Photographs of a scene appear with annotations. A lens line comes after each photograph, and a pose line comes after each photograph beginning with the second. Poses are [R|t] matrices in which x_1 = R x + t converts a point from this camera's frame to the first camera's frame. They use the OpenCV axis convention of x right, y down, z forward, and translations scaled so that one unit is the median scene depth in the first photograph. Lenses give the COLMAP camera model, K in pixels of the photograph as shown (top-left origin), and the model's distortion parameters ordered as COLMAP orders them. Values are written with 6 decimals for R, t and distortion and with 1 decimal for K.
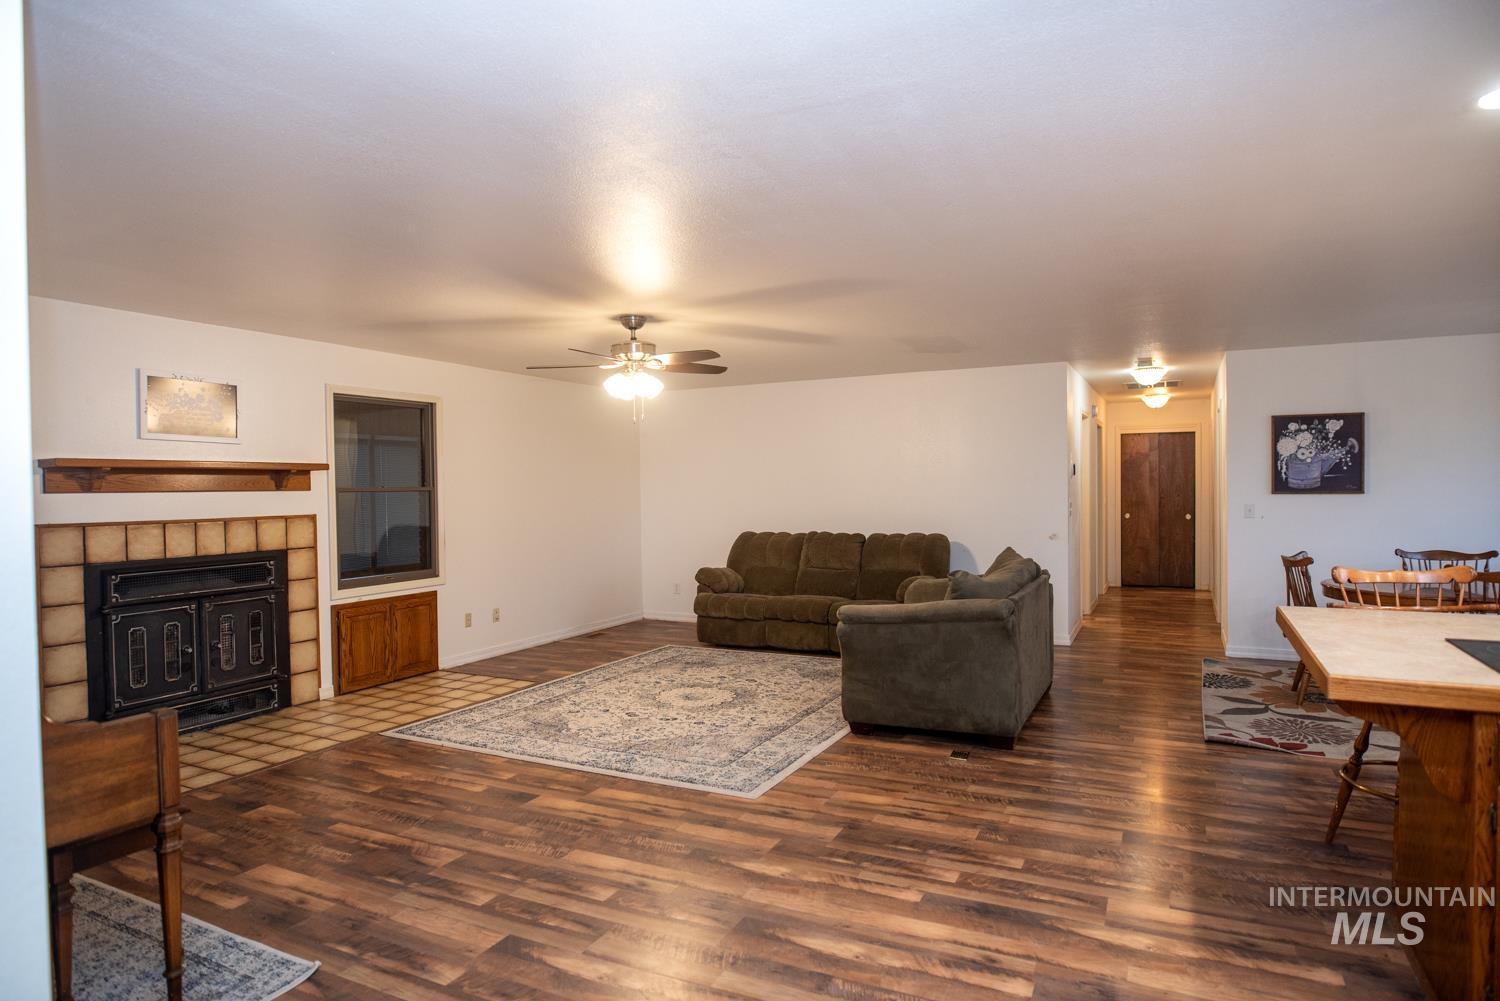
lens RADIAL K [[862.9, 0, 753.3], [0, 862.9, 501.2], [0, 0, 1]] dist [-0.022370, 0.000529]
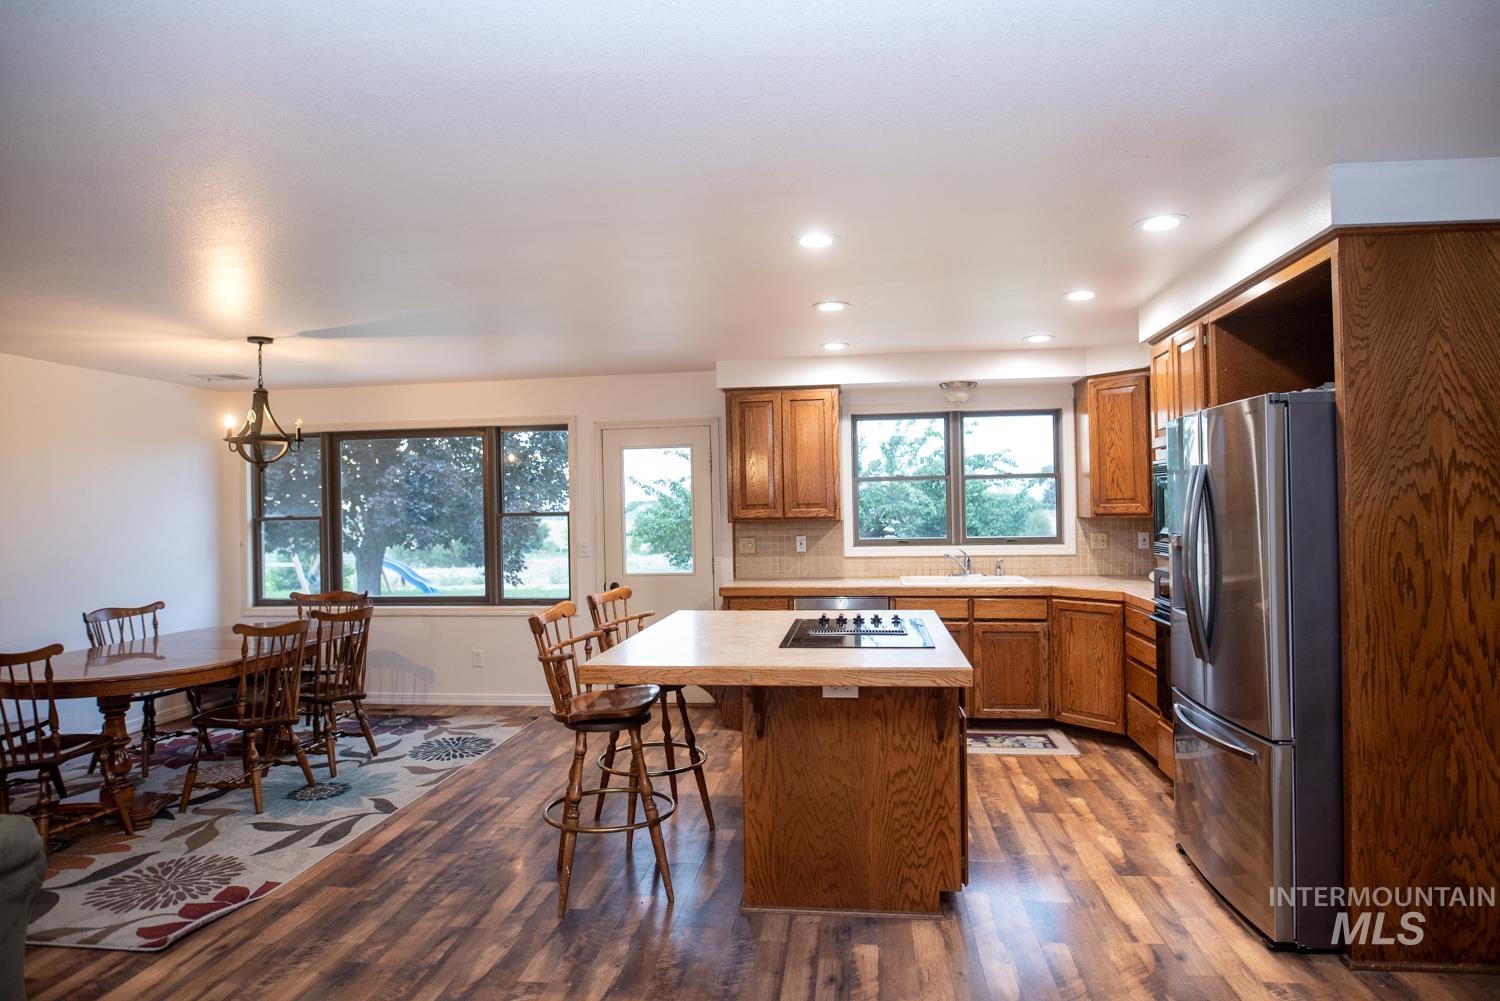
lens RADIAL K [[862.9, 0, 753.0], [0, 862.9, 503.5], [0, 0, 1]] dist [-0.022370, 0.000529]
pose [[-0.324920, 0.025320, 0.945403, -0.190608], [0.040537, 0.999096, -0.012826, -0.016838], [-0.944872, 0.034157, -0.325652, 0.750494]]
